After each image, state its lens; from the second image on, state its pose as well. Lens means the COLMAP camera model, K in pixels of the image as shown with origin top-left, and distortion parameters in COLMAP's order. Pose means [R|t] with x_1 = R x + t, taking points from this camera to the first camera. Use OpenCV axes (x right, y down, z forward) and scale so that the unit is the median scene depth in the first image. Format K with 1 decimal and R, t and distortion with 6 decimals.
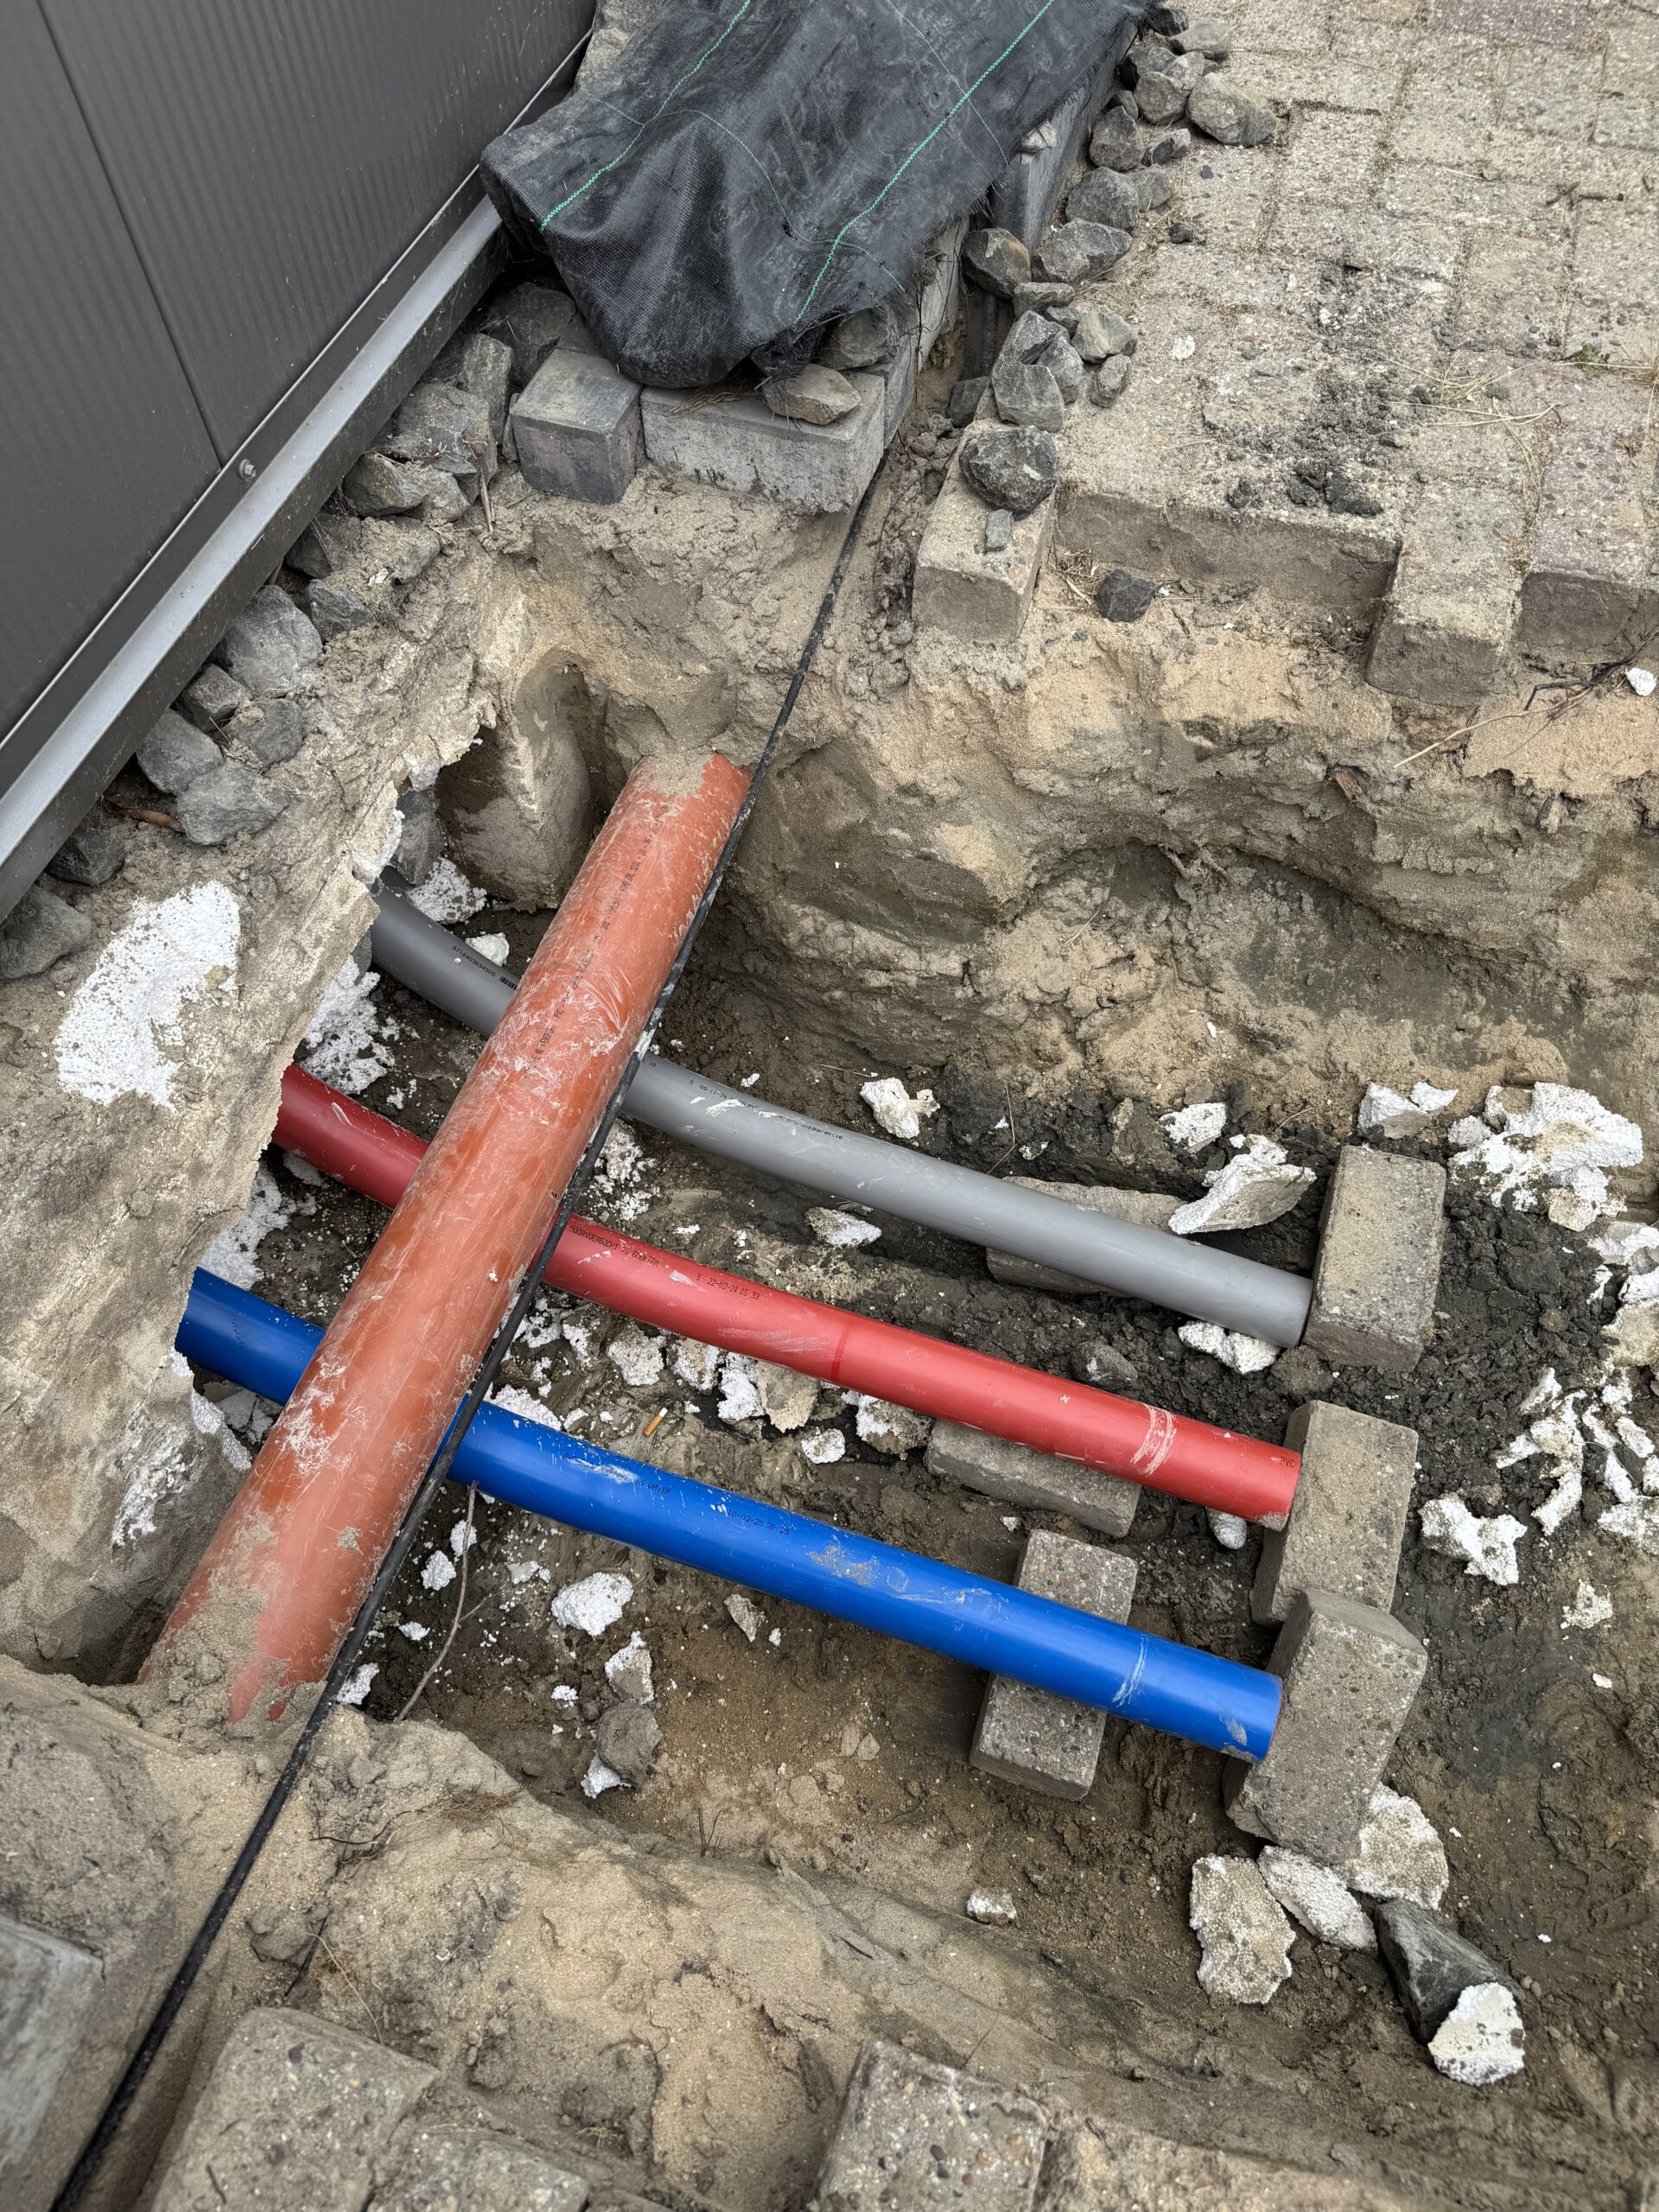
lens RADIAL K [[1642.3, 0, 829.5], [0, 1642.3, 1106.0], [0, 0, 1]] dist [0.093729, -0.000663]
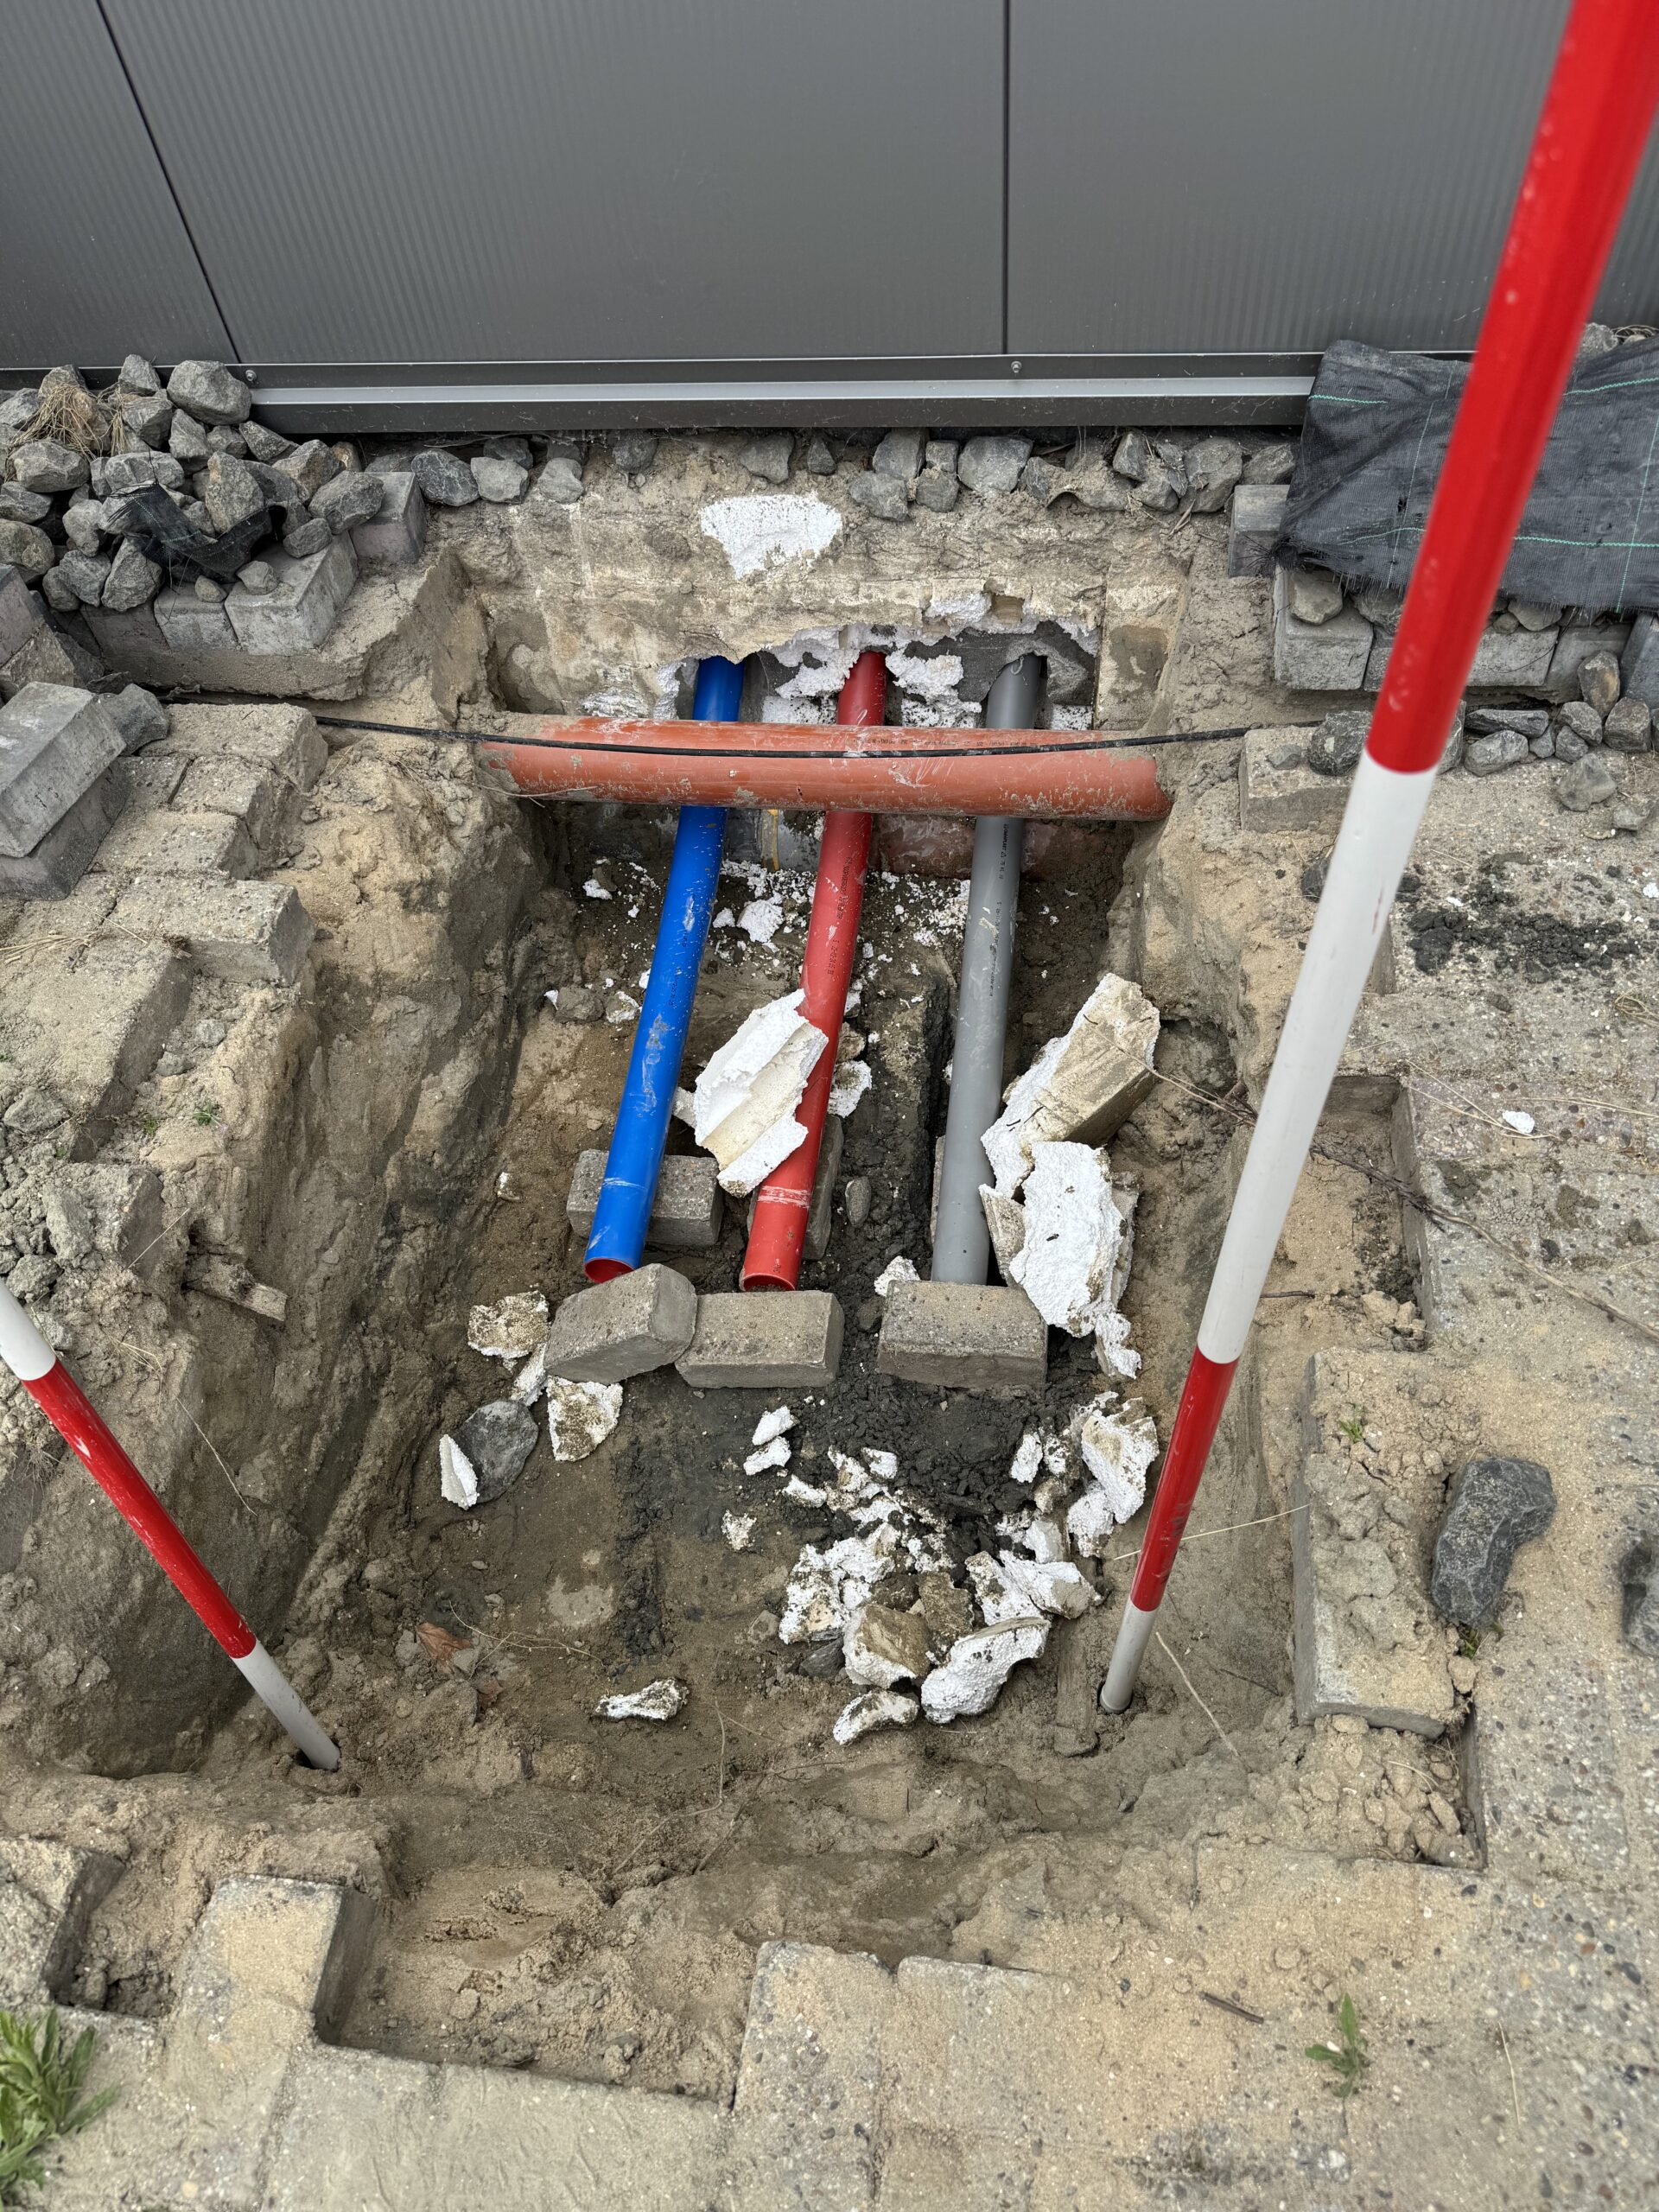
lens RADIAL K [[1642.3, 0, 829.5], [0, 1642.3, 1106.0], [0, 0, 1]] dist [0.093729, -0.000663]
pose [[0.168882, 0.771783, -0.613050, 0.991825], [-0.783246, 0.482664, 0.391868, -0.421388], [0.598334, 0.413990, 0.686009, 0.017745]]
